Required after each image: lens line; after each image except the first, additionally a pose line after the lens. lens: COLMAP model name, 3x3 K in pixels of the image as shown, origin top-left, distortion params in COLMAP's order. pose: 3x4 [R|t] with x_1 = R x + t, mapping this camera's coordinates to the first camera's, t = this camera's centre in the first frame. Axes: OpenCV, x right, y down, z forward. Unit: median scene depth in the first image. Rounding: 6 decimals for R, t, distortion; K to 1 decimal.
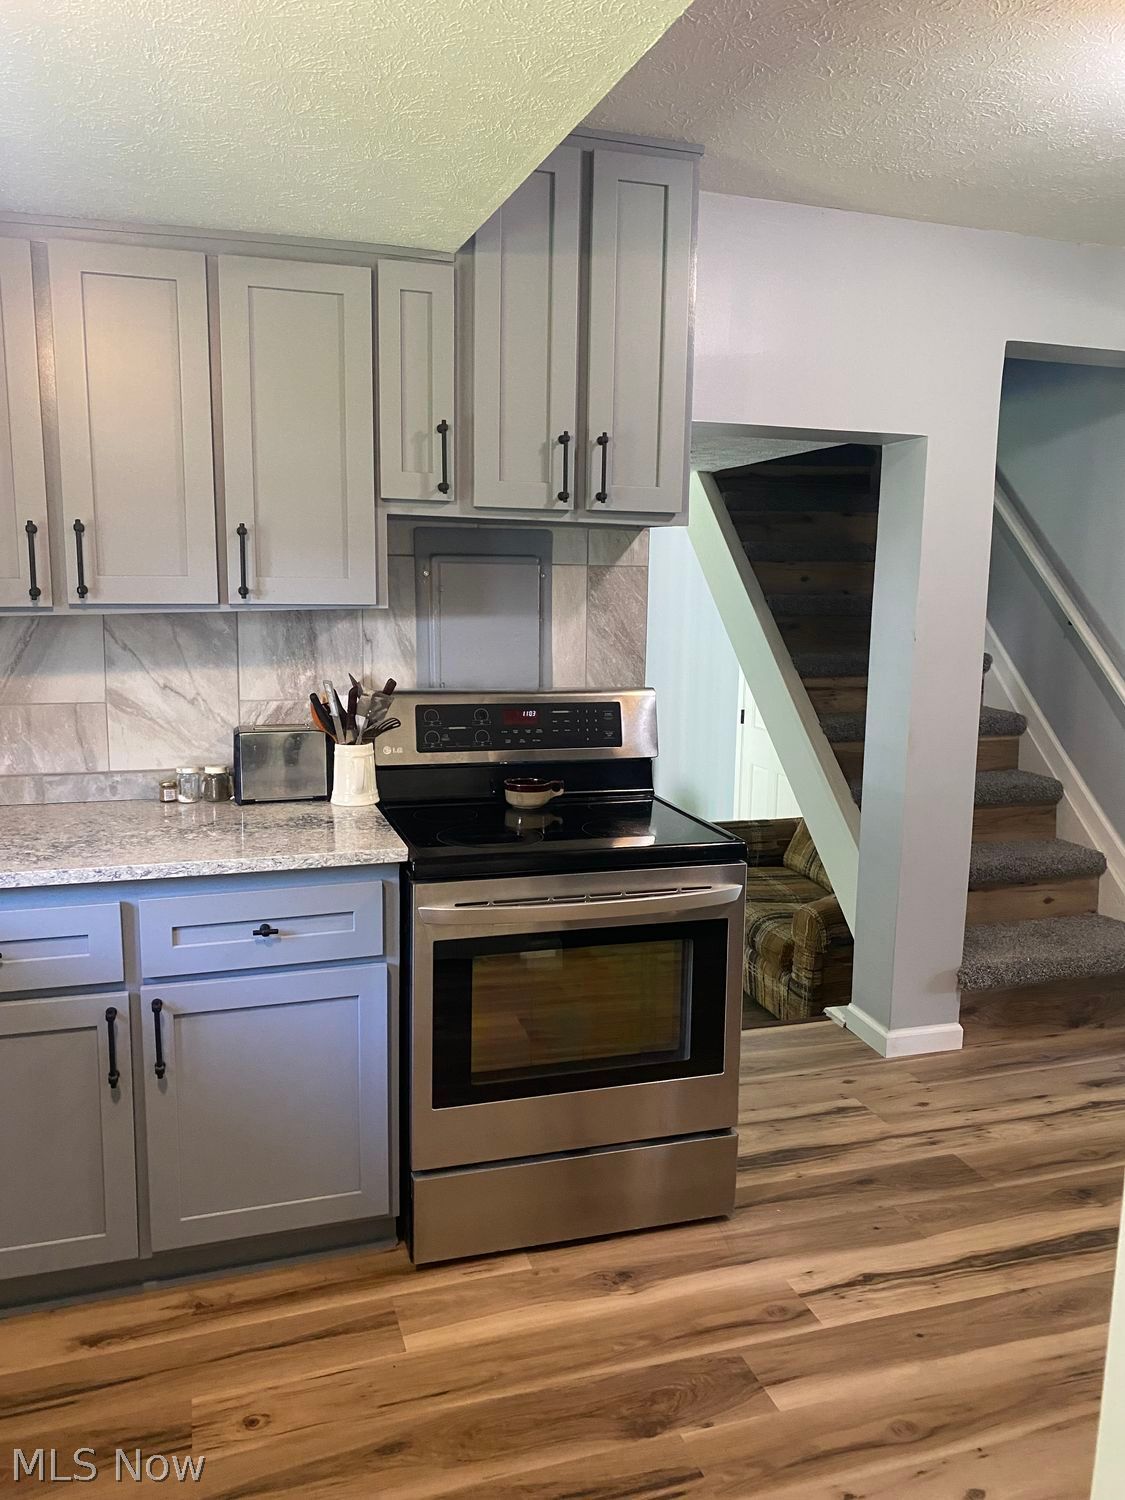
lens RADIAL K [[1153.6, 0, 572.2], [0, 1153.6, 747.0], [0, 0, 1]] dist [0.018965, -0.016251]
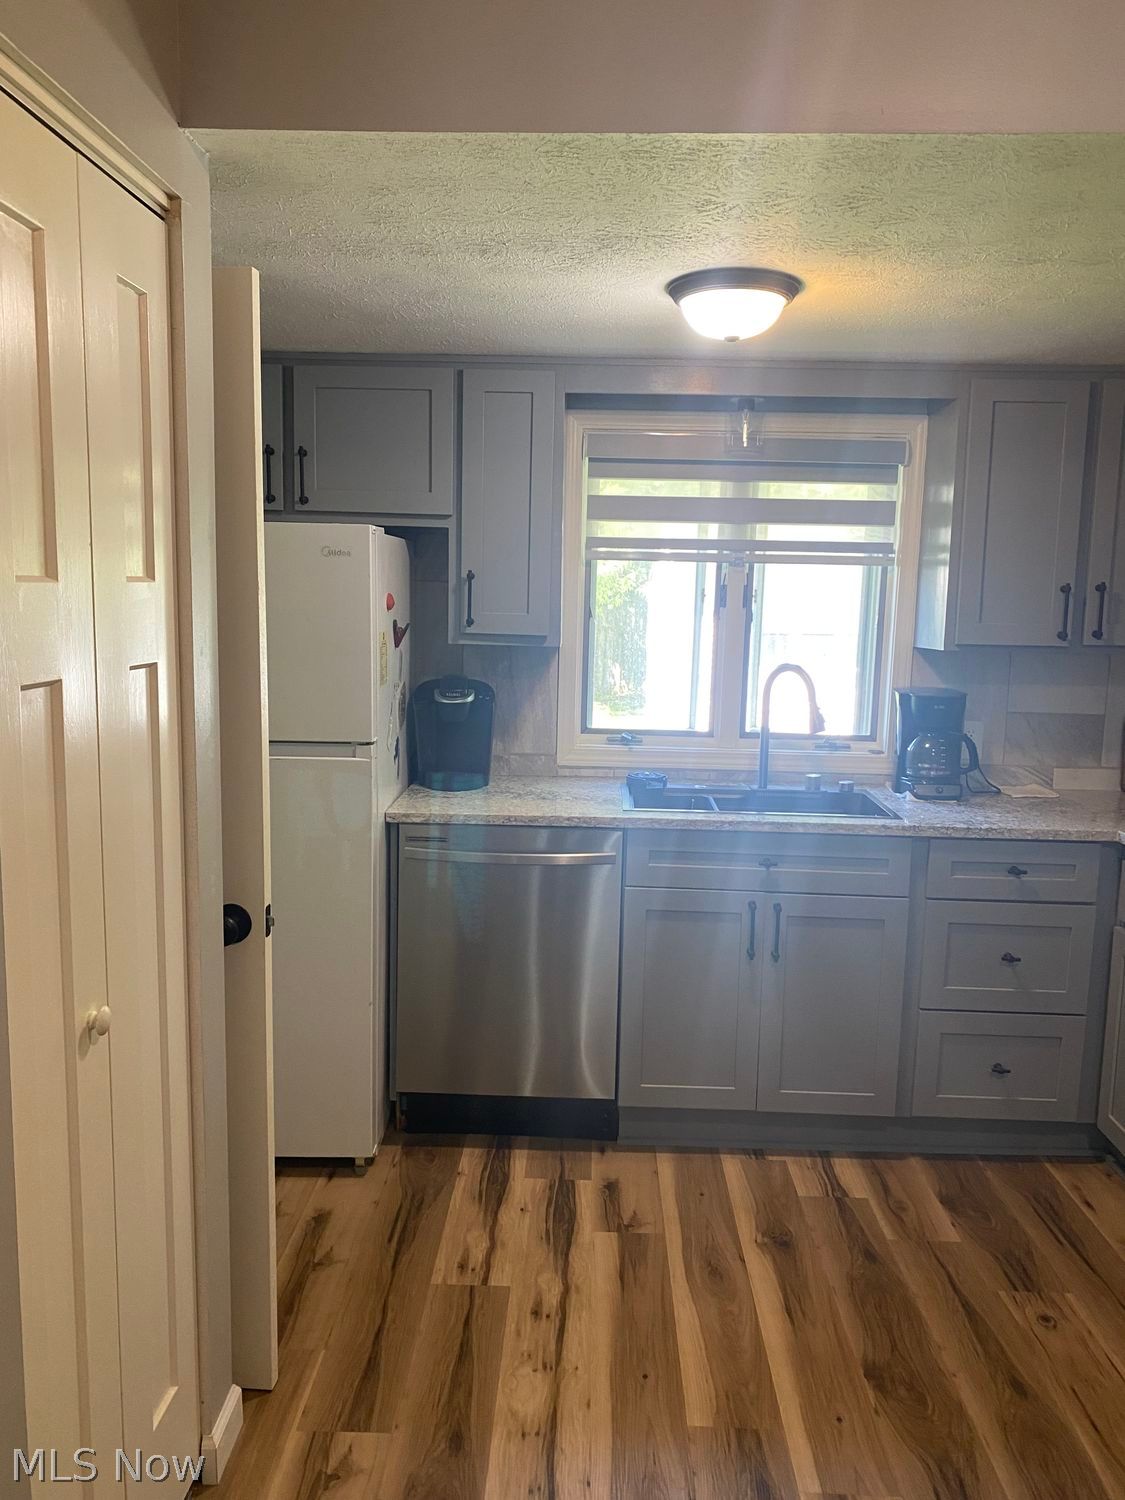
lens RADIAL K [[1153.6, 0, 577.3], [0, 1153.6, 752.7], [0, 0, 1]] dist [0.018965, -0.016251]
pose [[-0.336286, 0.103346, -0.936072, 0.956962], [-0.168314, 0.971362, 0.167709, -0.113397], [0.926597, 0.213953, -0.309261, 0.791191]]
